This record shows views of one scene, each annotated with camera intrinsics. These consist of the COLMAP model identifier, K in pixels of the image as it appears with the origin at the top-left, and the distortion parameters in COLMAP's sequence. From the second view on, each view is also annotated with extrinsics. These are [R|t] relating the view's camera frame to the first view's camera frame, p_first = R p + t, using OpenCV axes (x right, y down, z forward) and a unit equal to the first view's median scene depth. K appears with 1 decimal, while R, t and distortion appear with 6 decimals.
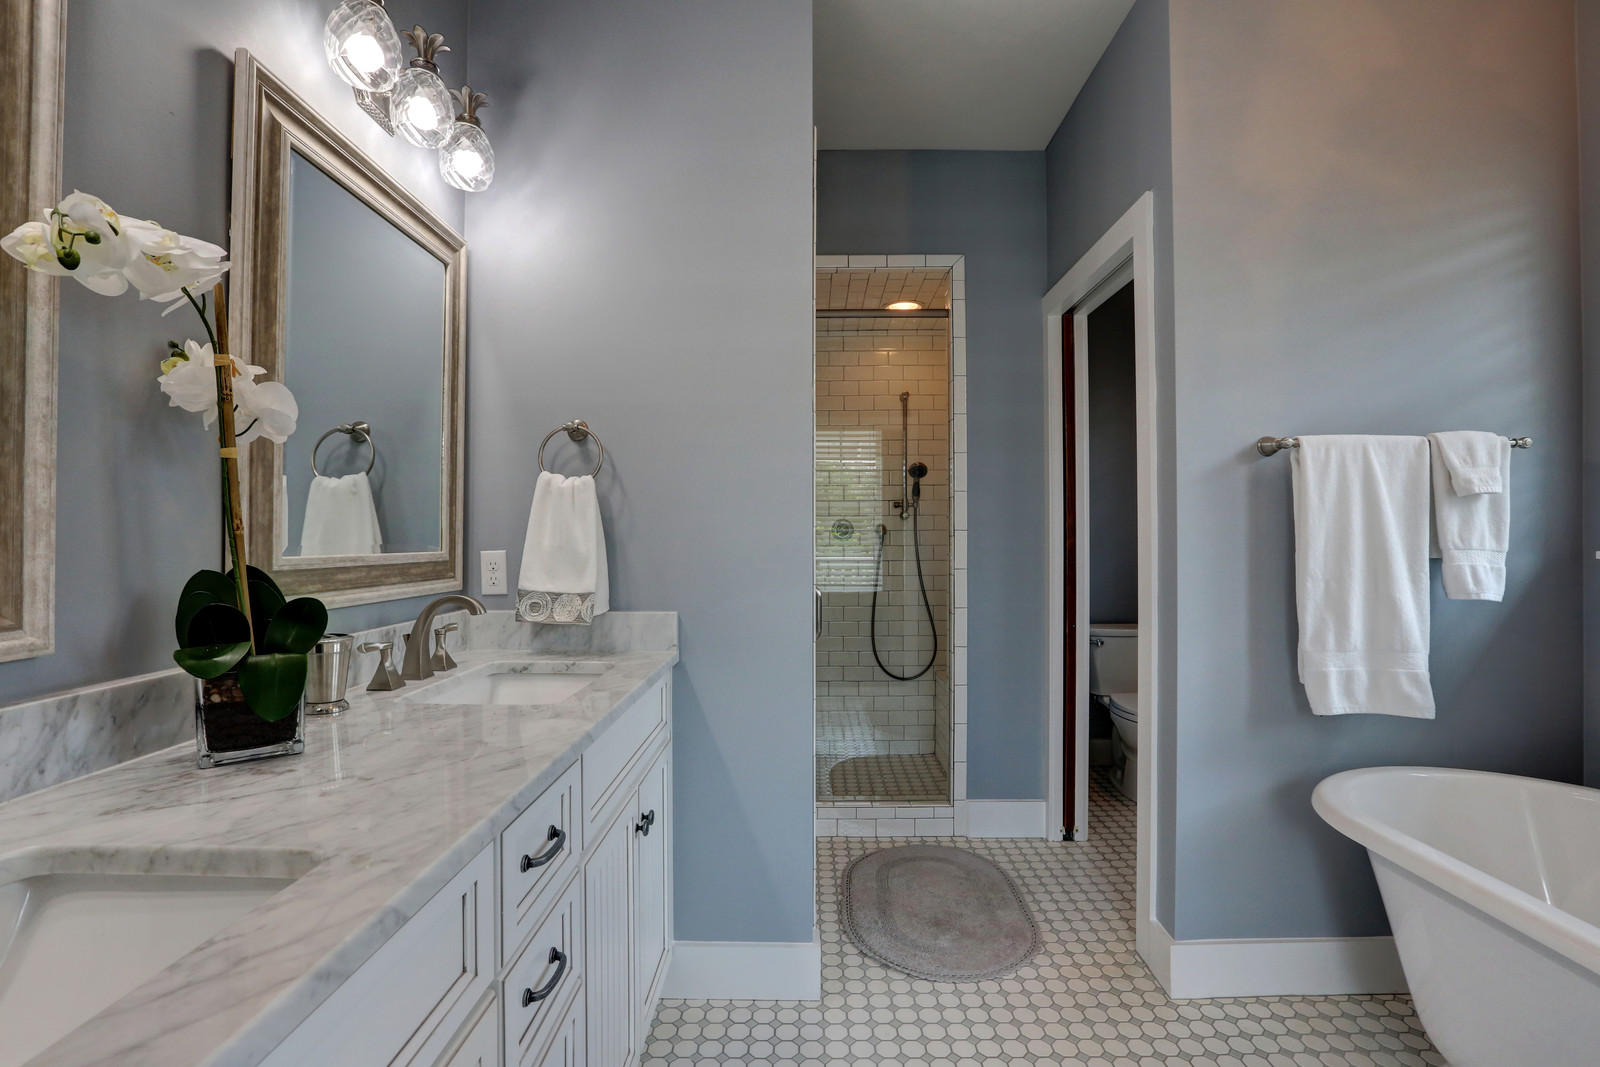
lens RADIAL K [[727.5, 0, 797.5], [0, 727.5, 532.6], [0, 0, 1]] dist [-0.047002, 0.015516]
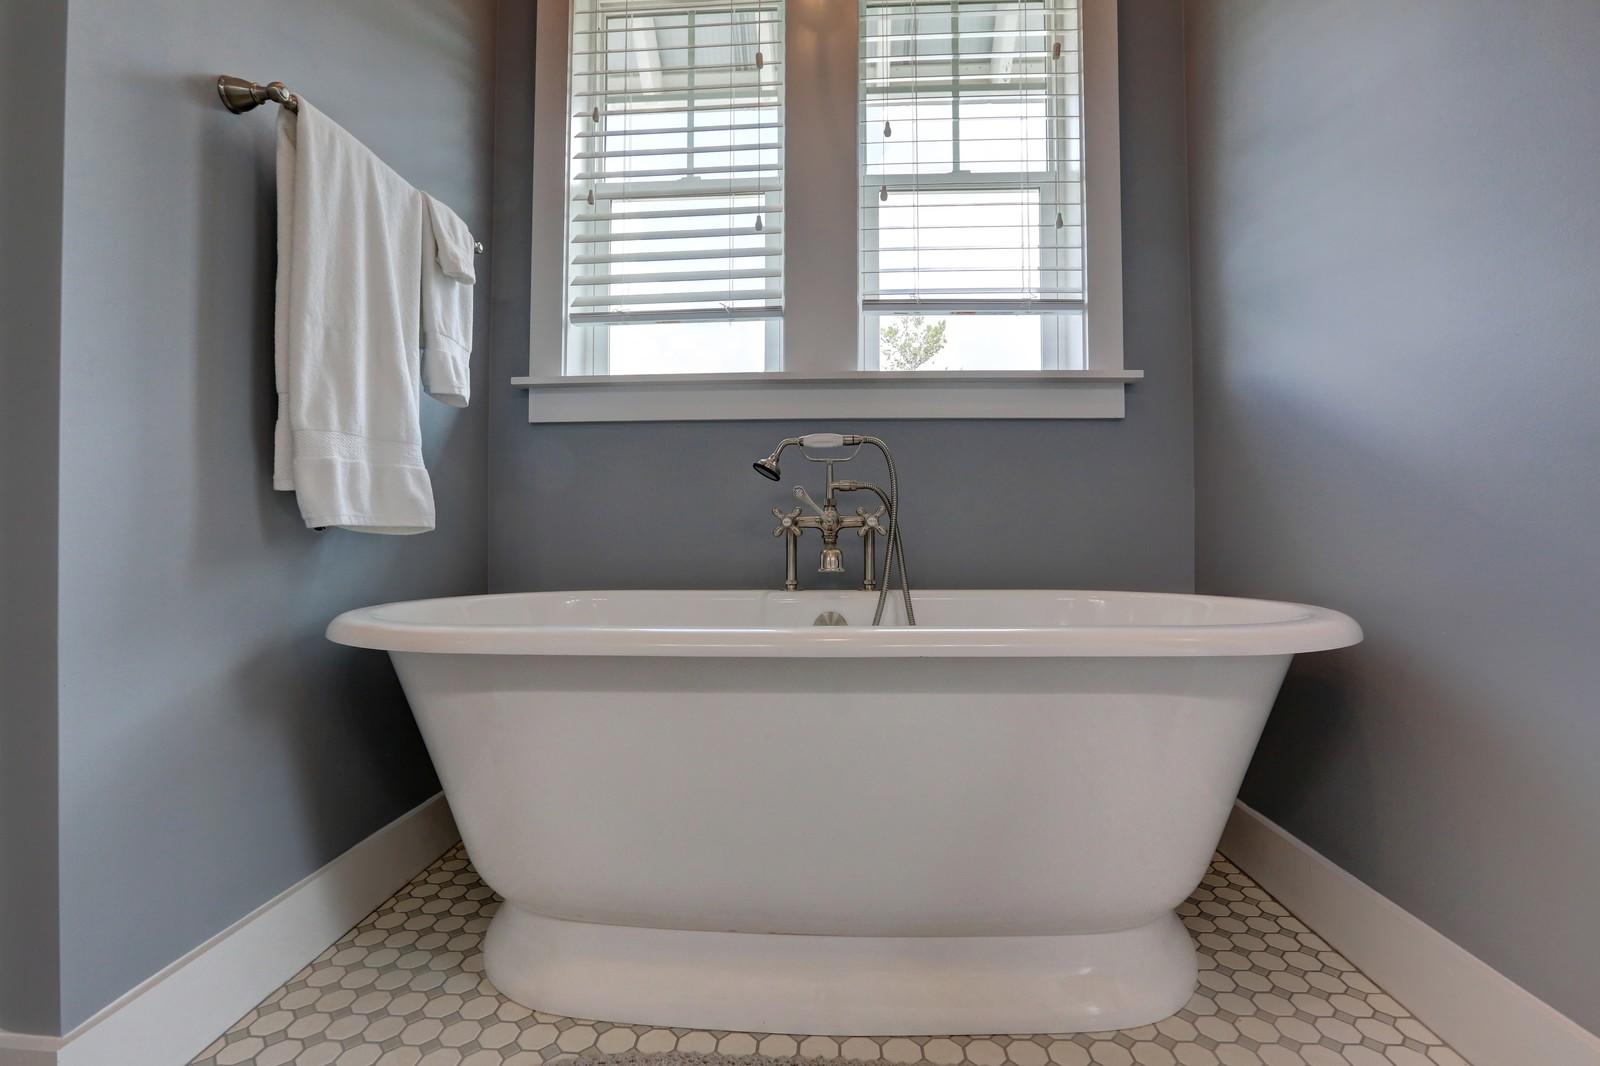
lens RADIAL K [[727.5, 0, 805.8], [0, 727.5, 523.7], [0, 0, 1]] dist [-0.047002, 0.015516]
pose [[0.037202, 0.017628, 0.999152, 0.095150], [-0.003424, 0.999841, -0.017512, 0.256078], [-0.999302, -0.002770, 0.037256, 0.517823]]
